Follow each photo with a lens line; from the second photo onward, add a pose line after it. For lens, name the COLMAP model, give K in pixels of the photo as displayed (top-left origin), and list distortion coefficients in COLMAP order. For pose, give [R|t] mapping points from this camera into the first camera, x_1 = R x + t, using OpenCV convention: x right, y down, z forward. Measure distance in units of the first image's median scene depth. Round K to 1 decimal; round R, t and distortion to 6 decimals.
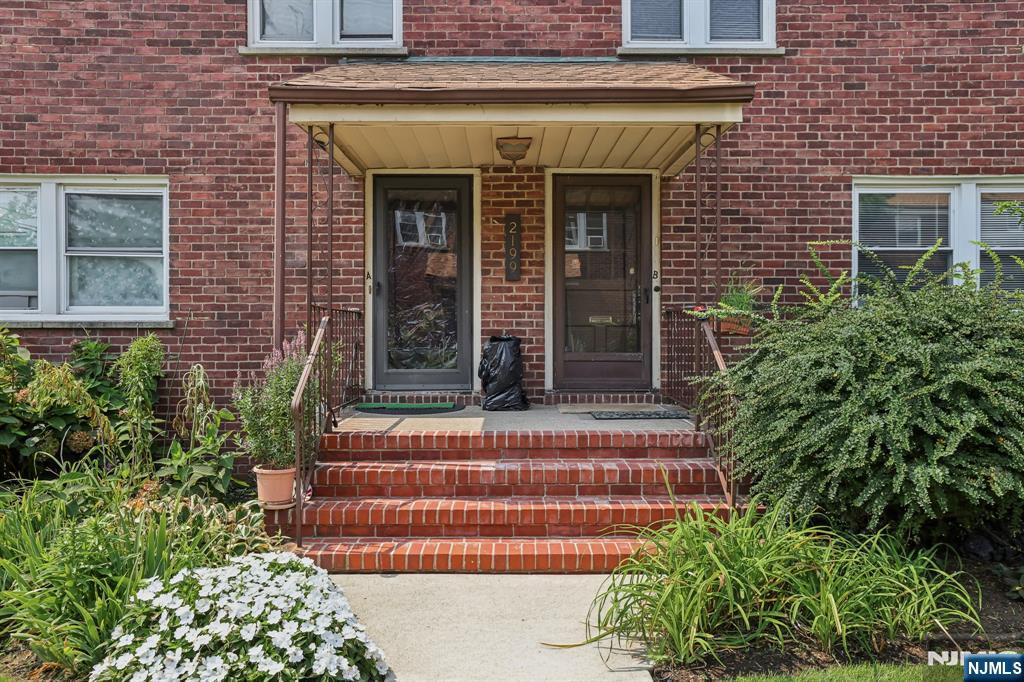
lens RADIAL K [[739.5, 0, 515.1], [0, 739.5, 333.9], [0, 0, 1]] dist [0.033567, 0.018147]
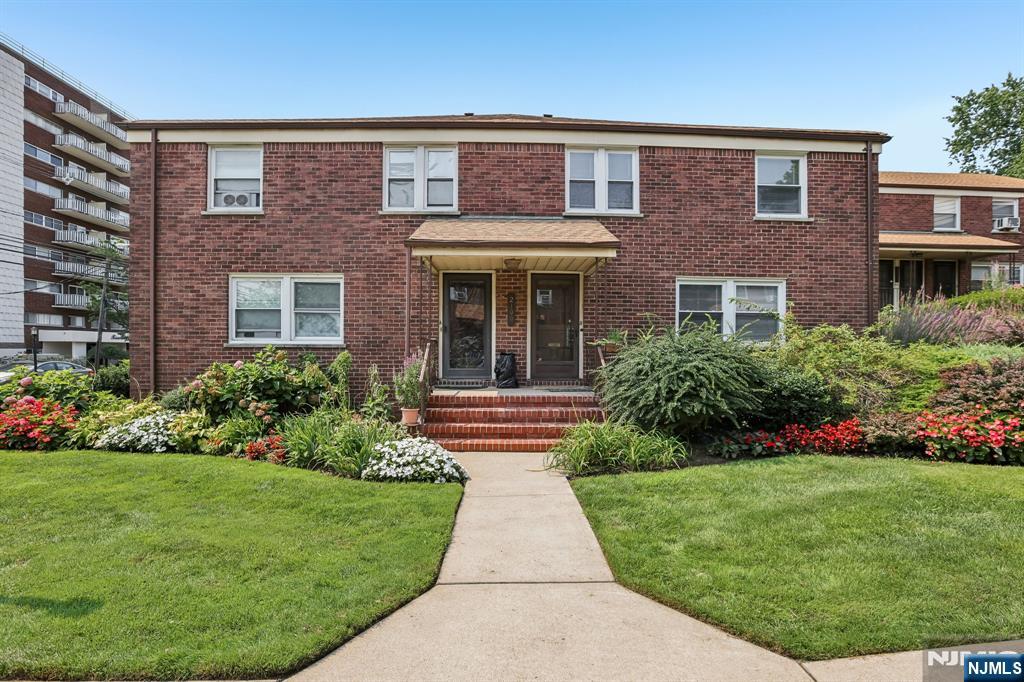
lens RADIAL K [[482.7, 0, 506.5], [0, 482.7, 357.9], [0, 0, 1]] dist [-0.026862, 0.002211]
pose [[0.999978, 0.006195, 0.002336, -0.018605], [-0.006221, 0.999919, 0.011126, 0.002681], [-0.002267, -0.011141, 0.999935, -0.332767]]
